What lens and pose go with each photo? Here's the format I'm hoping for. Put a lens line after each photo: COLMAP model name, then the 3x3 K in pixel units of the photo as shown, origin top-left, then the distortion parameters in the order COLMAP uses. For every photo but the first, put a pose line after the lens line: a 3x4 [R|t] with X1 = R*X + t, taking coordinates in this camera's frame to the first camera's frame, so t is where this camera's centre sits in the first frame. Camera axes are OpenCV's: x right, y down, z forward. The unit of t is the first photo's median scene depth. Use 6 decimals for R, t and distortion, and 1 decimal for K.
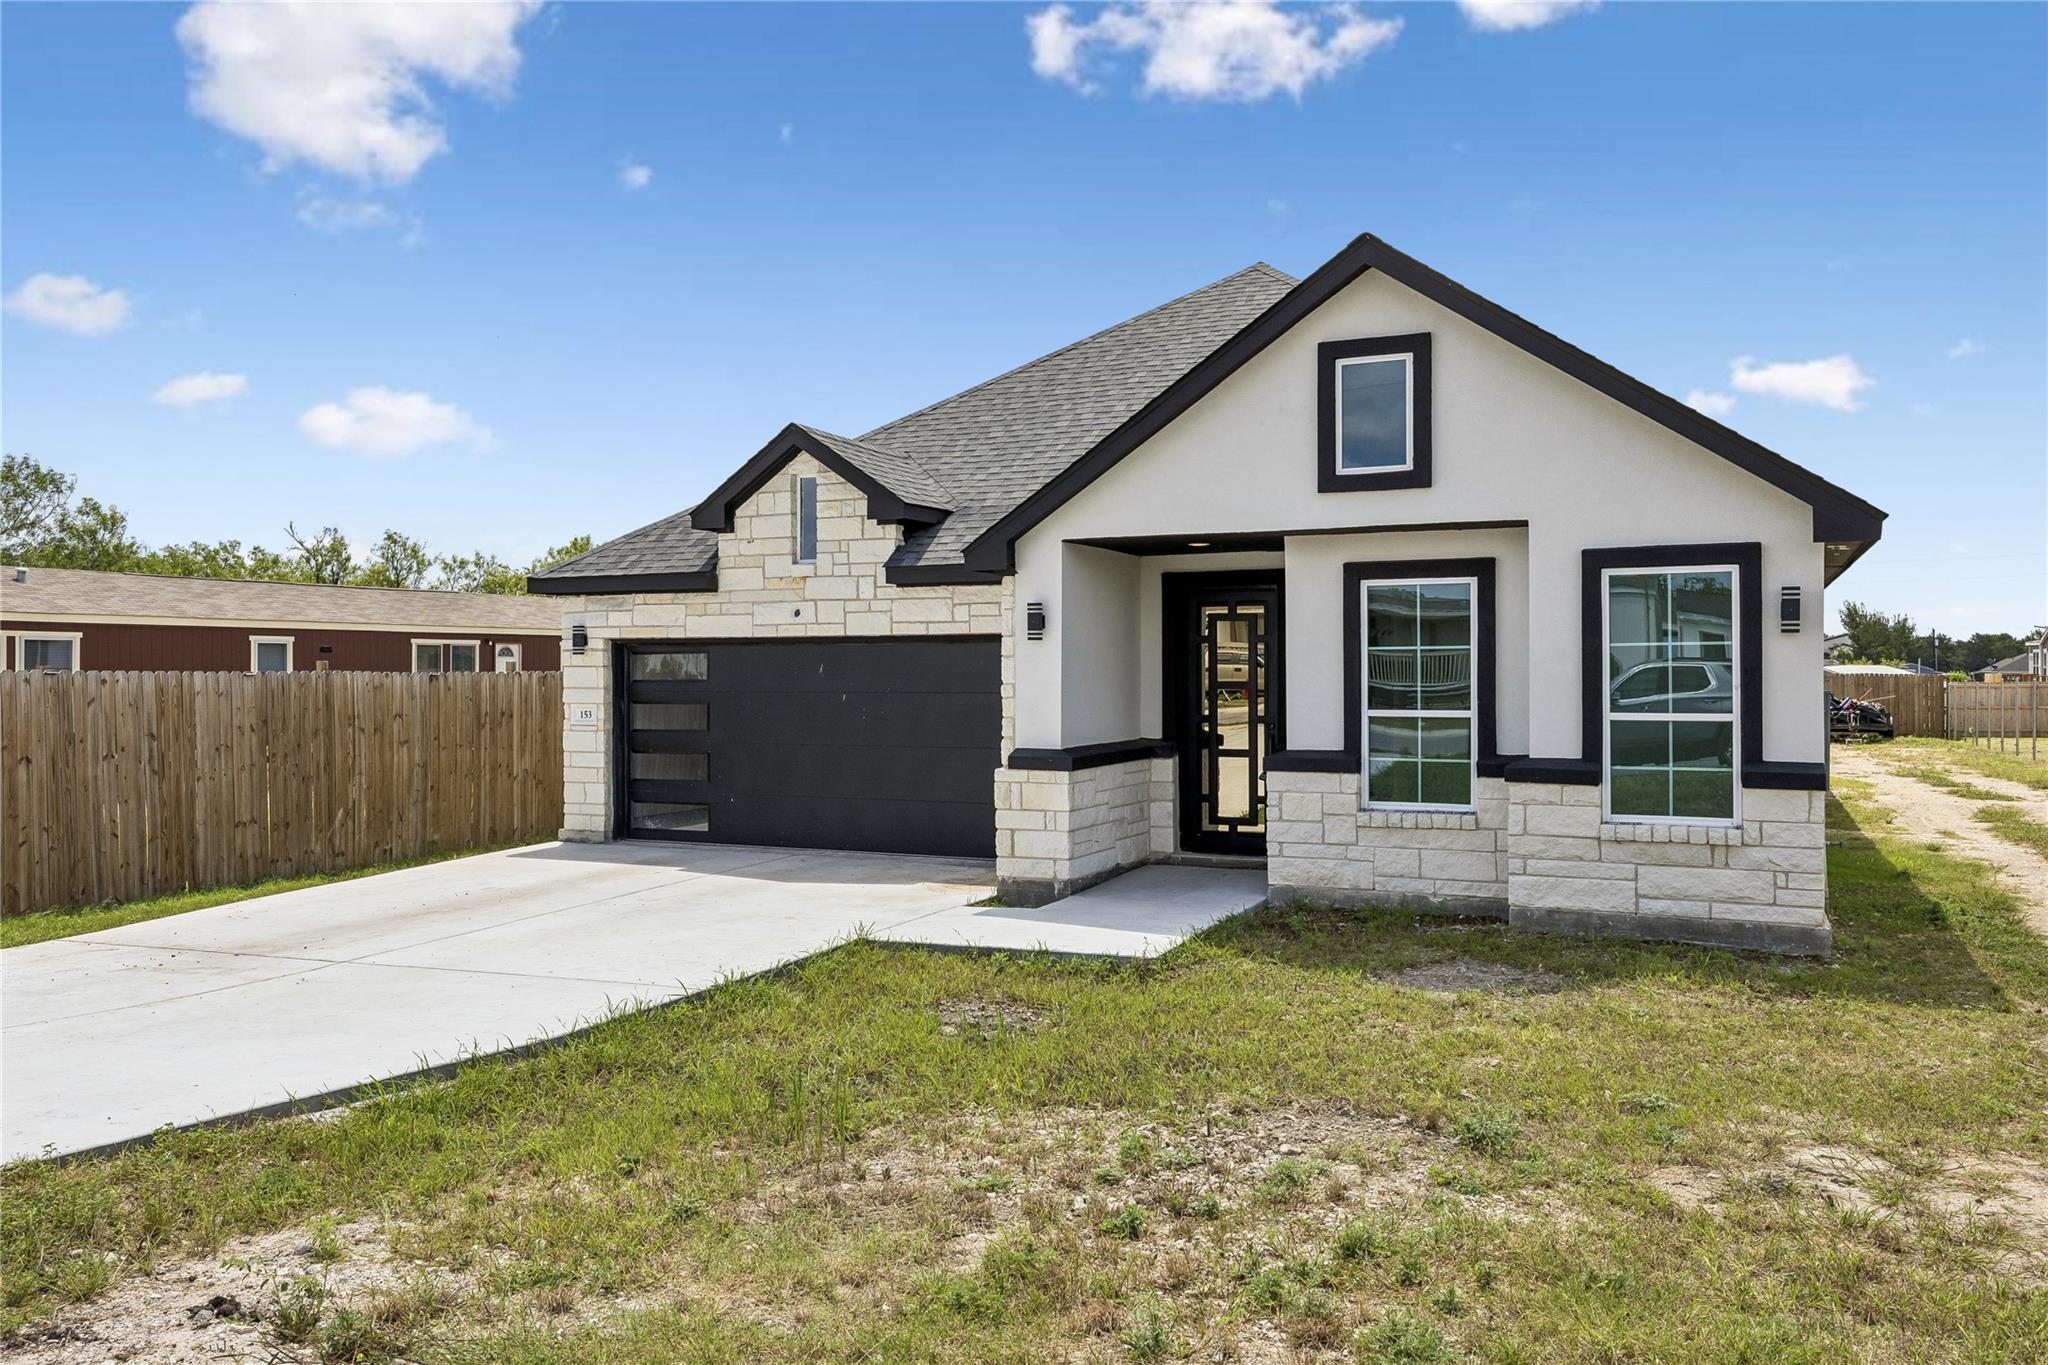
lens RADIAL K [[1638.5, 0, 1024.1], [0, 1638.5, 683.9], [0, 0, 1]] dist [0.001509, 0.001003]
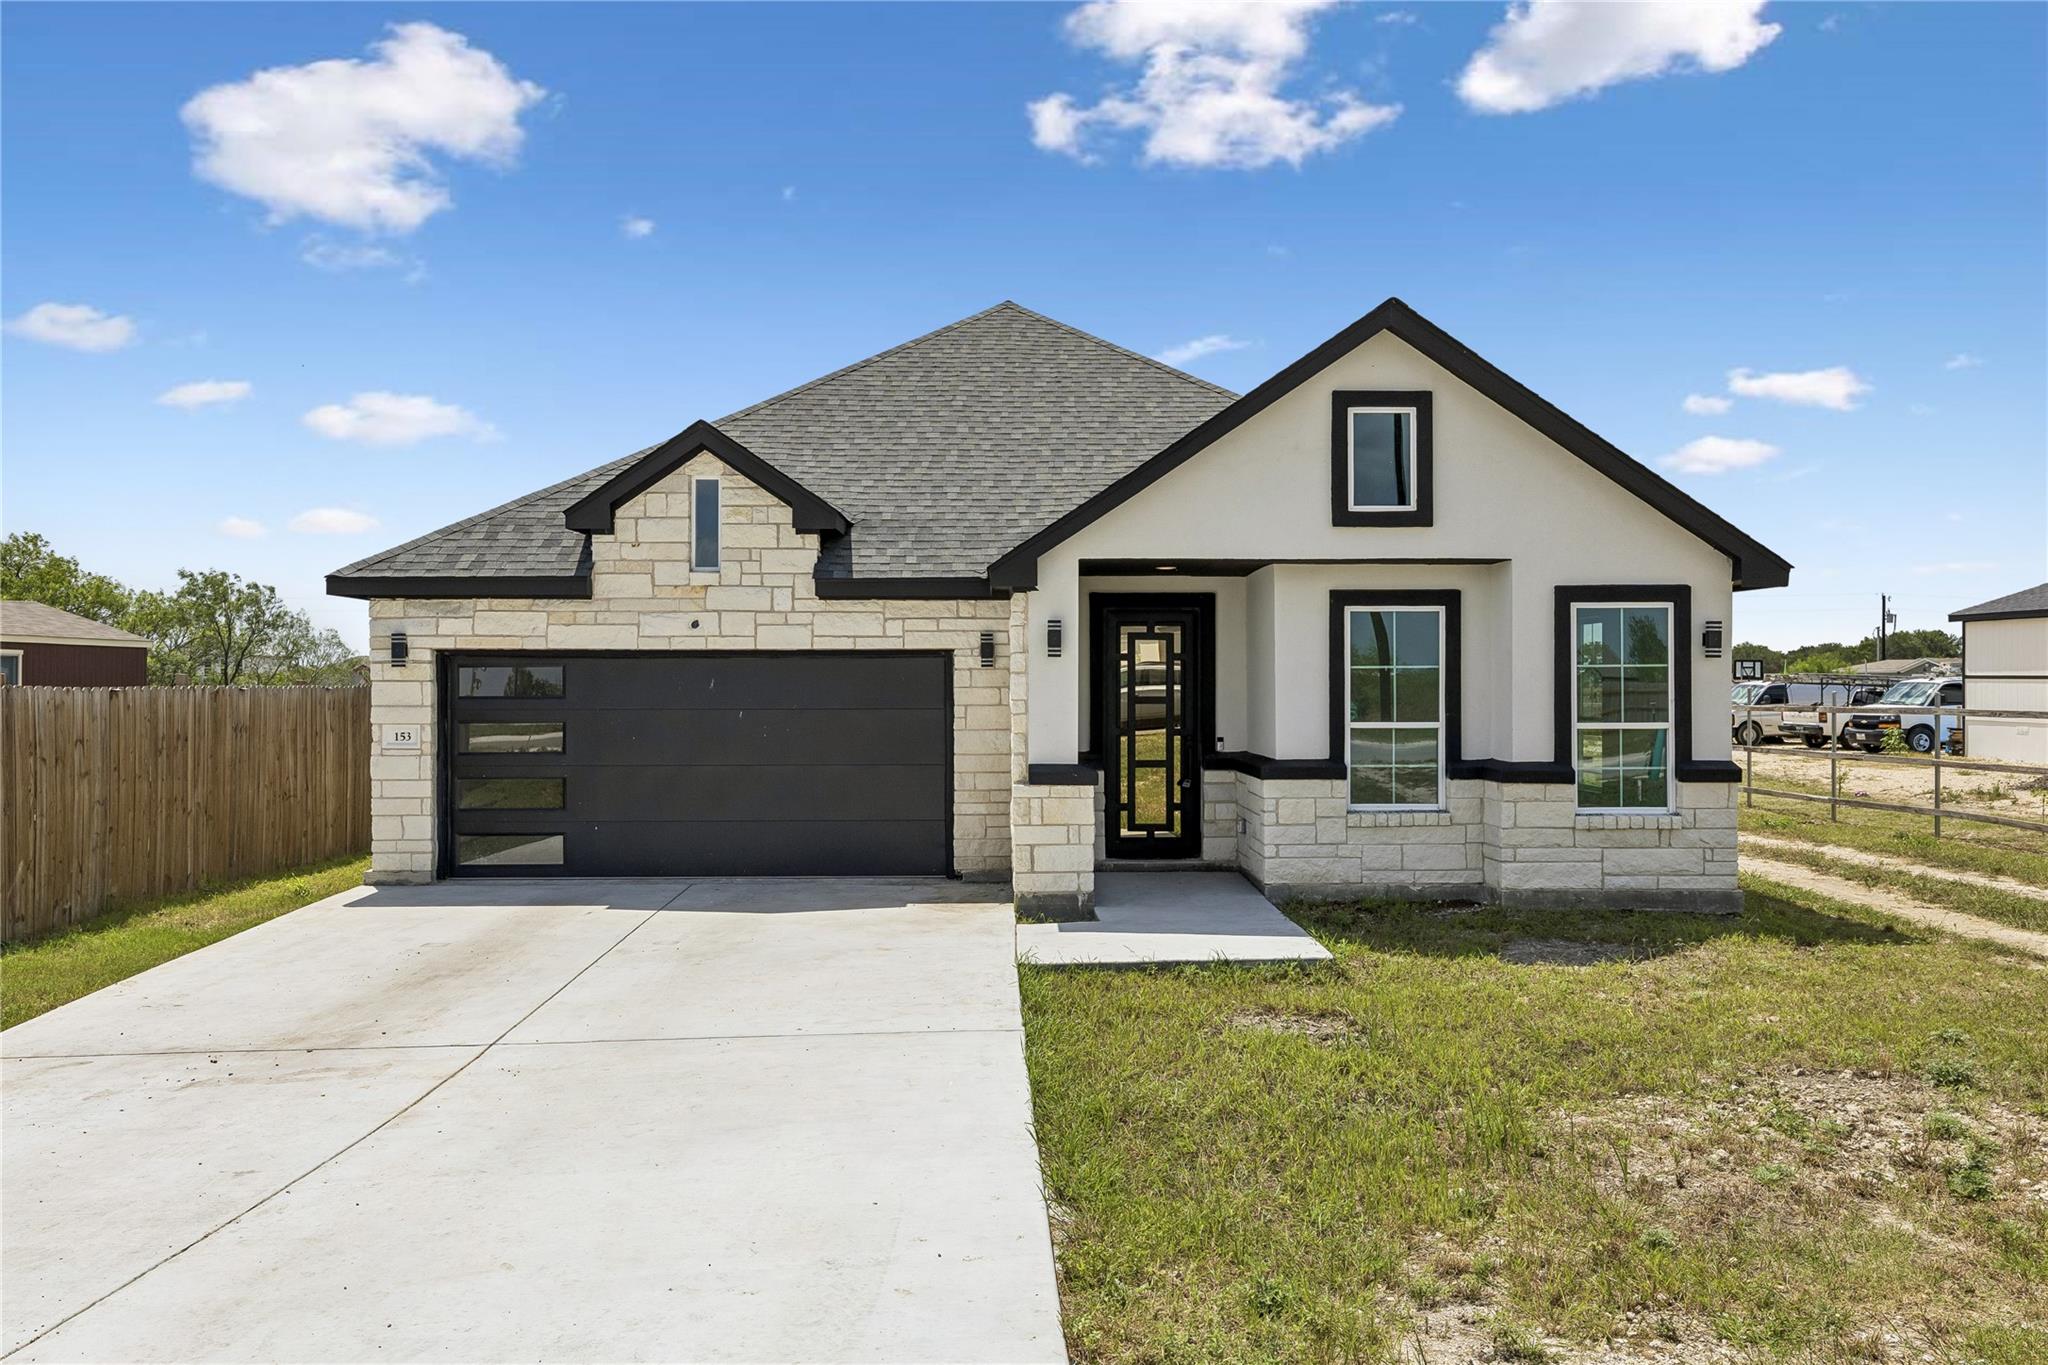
lens RADIAL K [[1542.5, 0, 1025.8], [0, 1542.5, 686.4], [0, 0, 1]] dist [0.000122, -0.004310]
pose [[0.885773, -0.001283, 0.464117, -0.462694], [0.002761, 0.999993, -0.002505, -0.006357], [-0.464110, 0.003500, 0.885771, 0.166602]]
